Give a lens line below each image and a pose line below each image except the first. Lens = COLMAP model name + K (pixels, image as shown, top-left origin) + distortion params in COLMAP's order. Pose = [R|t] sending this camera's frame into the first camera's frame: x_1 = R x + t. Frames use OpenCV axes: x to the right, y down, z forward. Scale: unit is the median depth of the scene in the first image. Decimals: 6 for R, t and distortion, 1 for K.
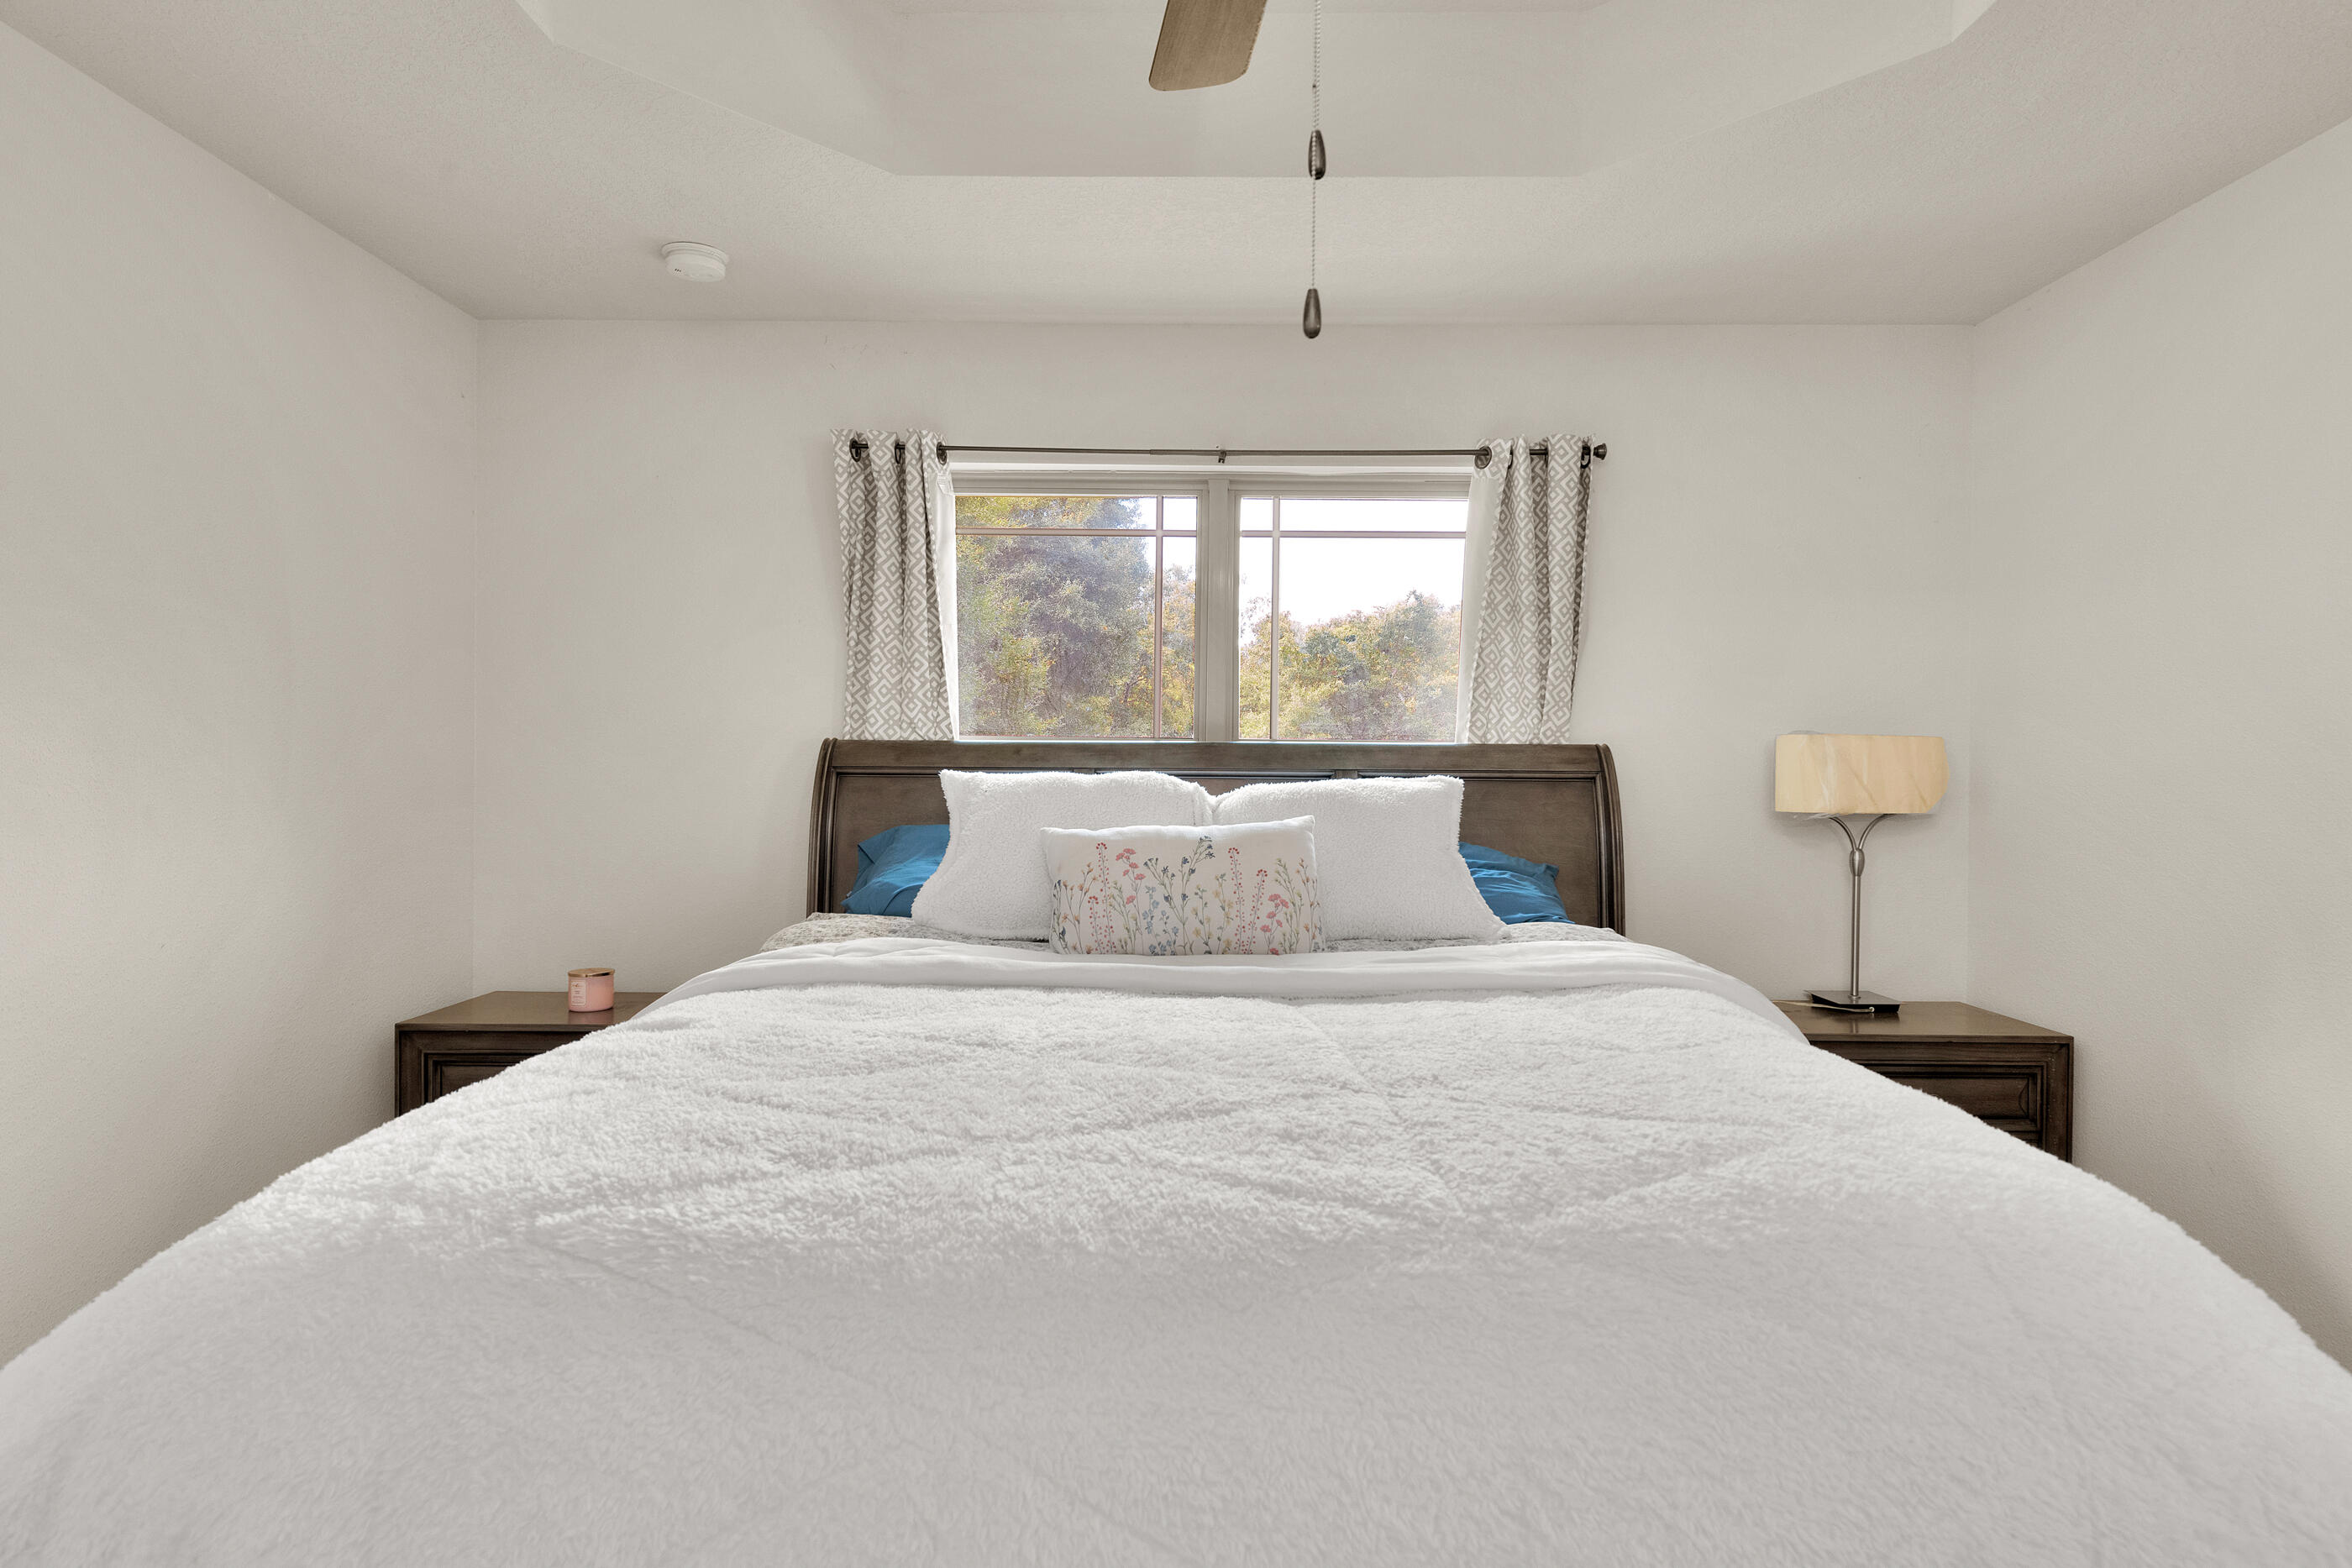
lens RADIAL K [[1227.3, 0, 1176.0], [0, 1227.3, 784.0], [0, 0, 1]] dist [0.012885, -0.000495]
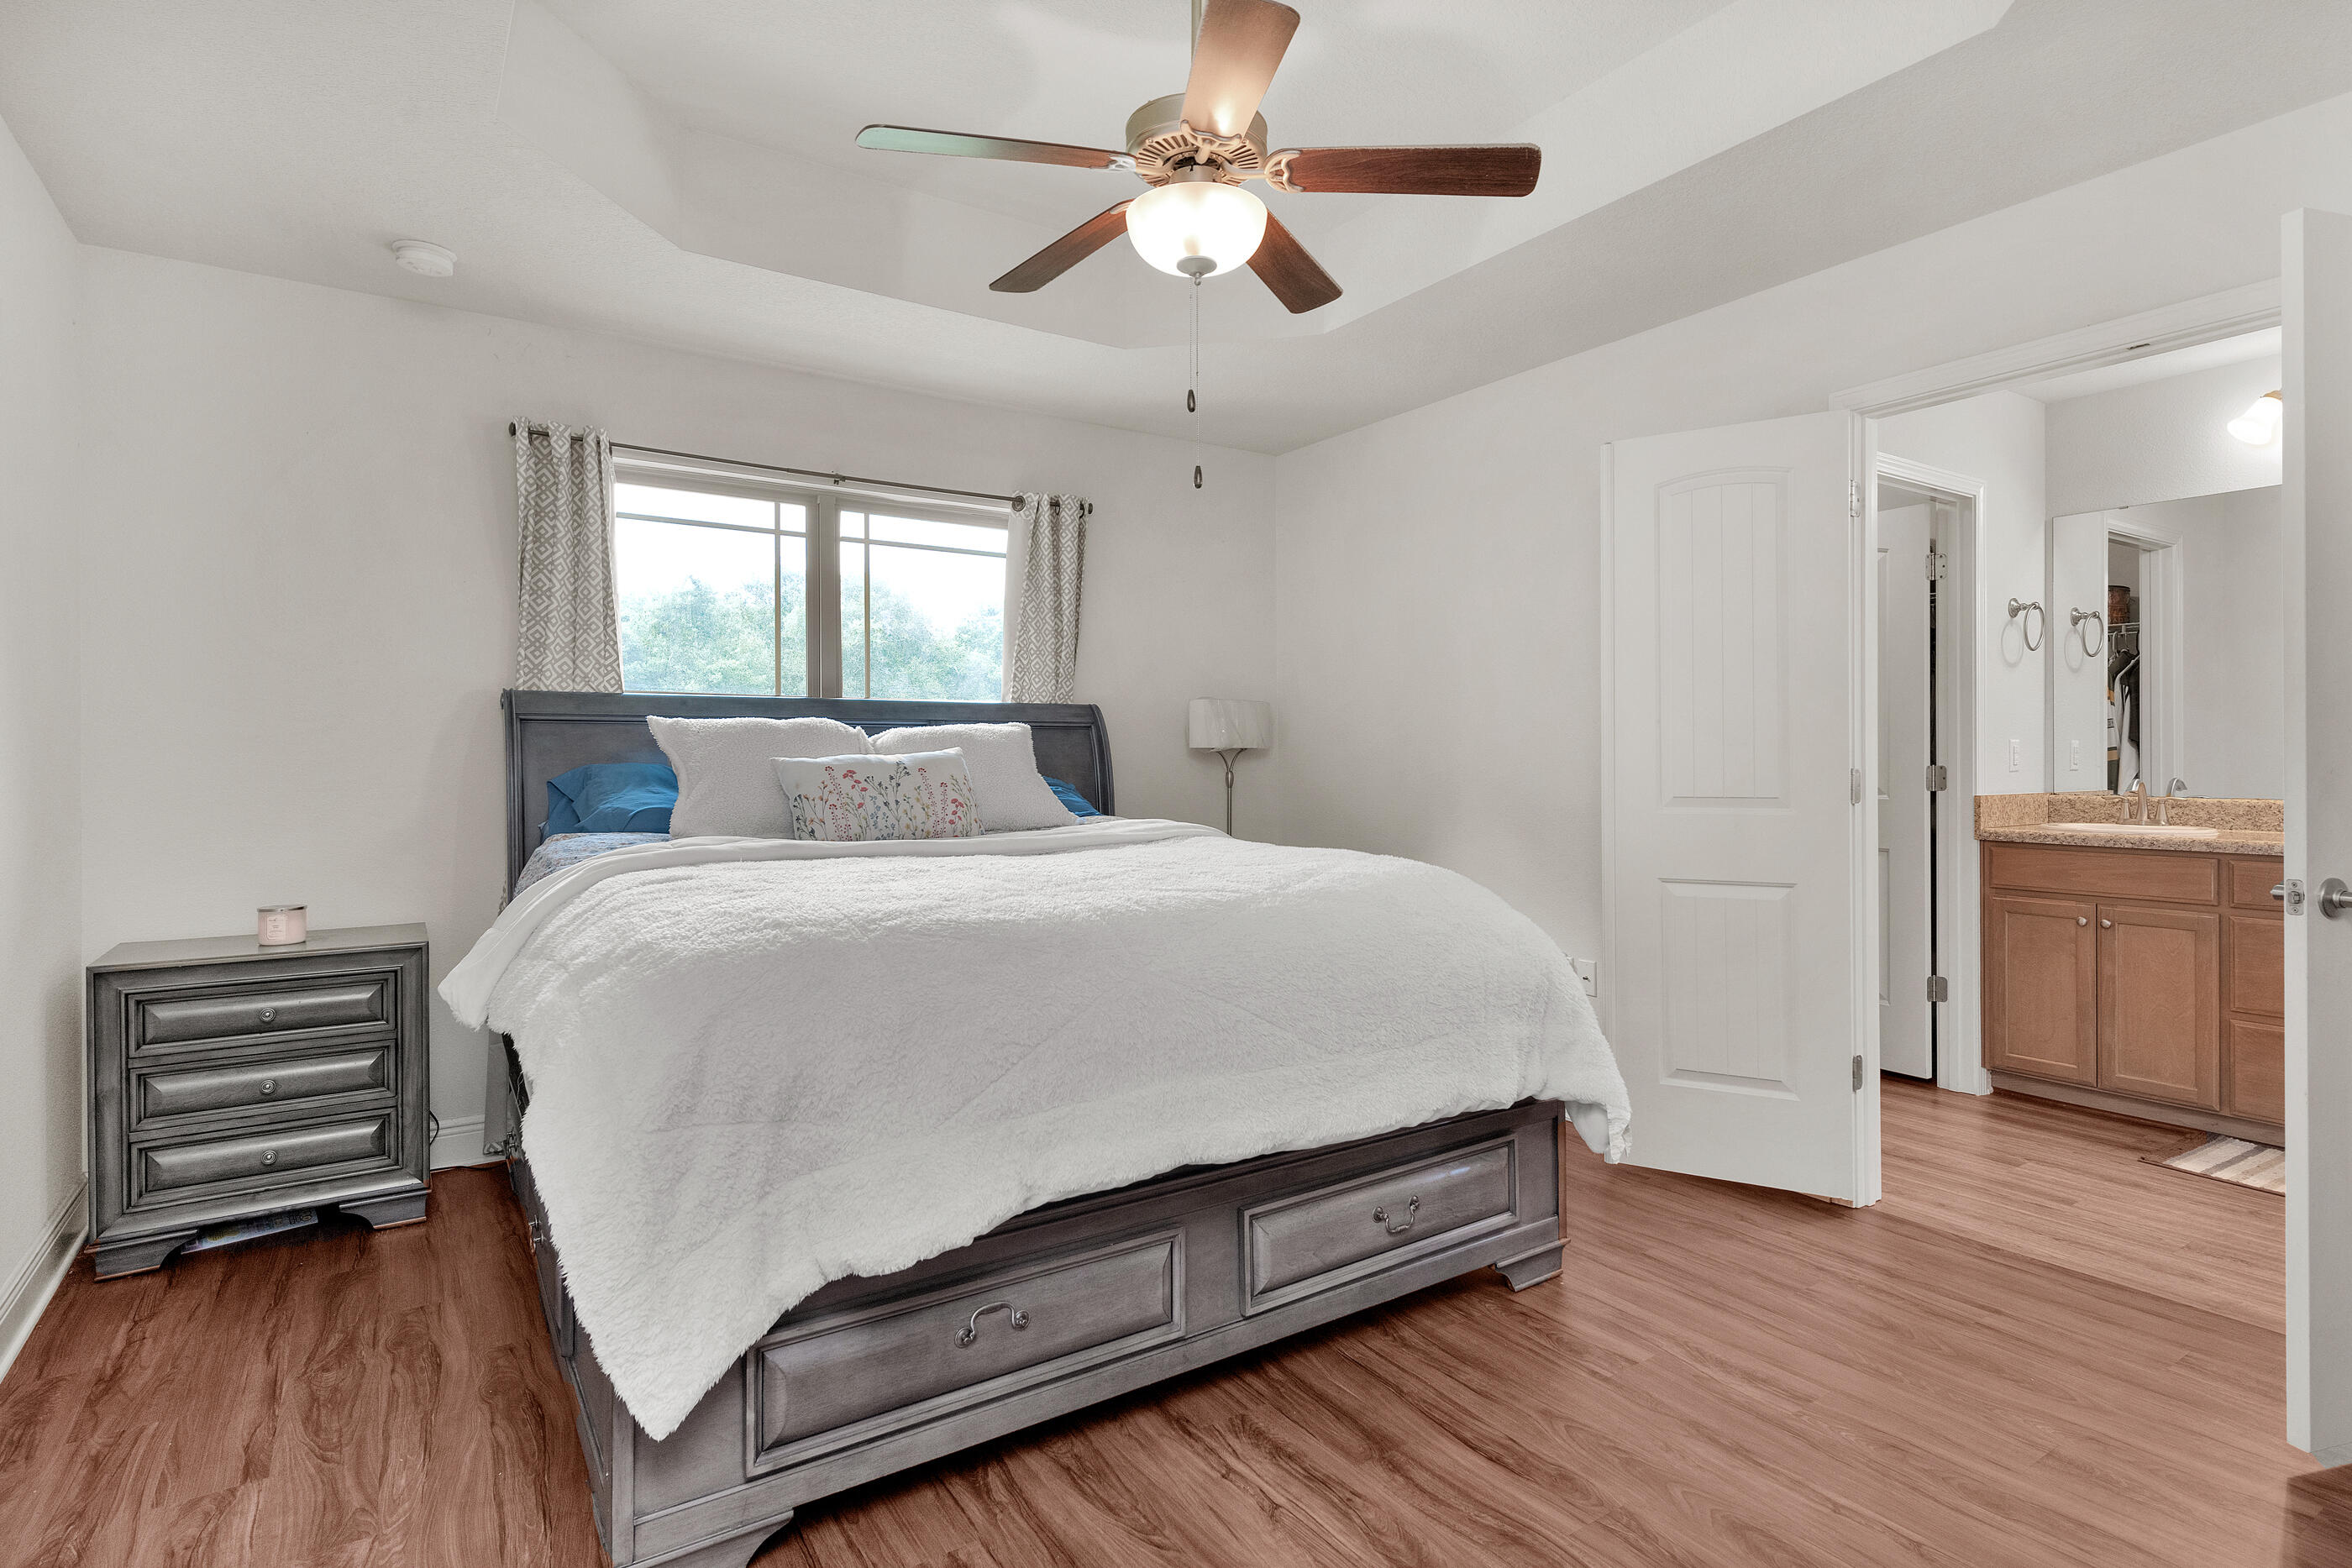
lens RADIAL K [[1166.5, 0, 1174.4], [0, 1166.5, 762.2], [0, 0, 1]] dist [0.002365, 0.000062]
pose [[0.819894, -0.014199, 0.572340, -0.396436], [0.016844, 0.999858, 0.000676, 0.039977], [-0.572268, 0.009086, 0.820016, -0.224994]]
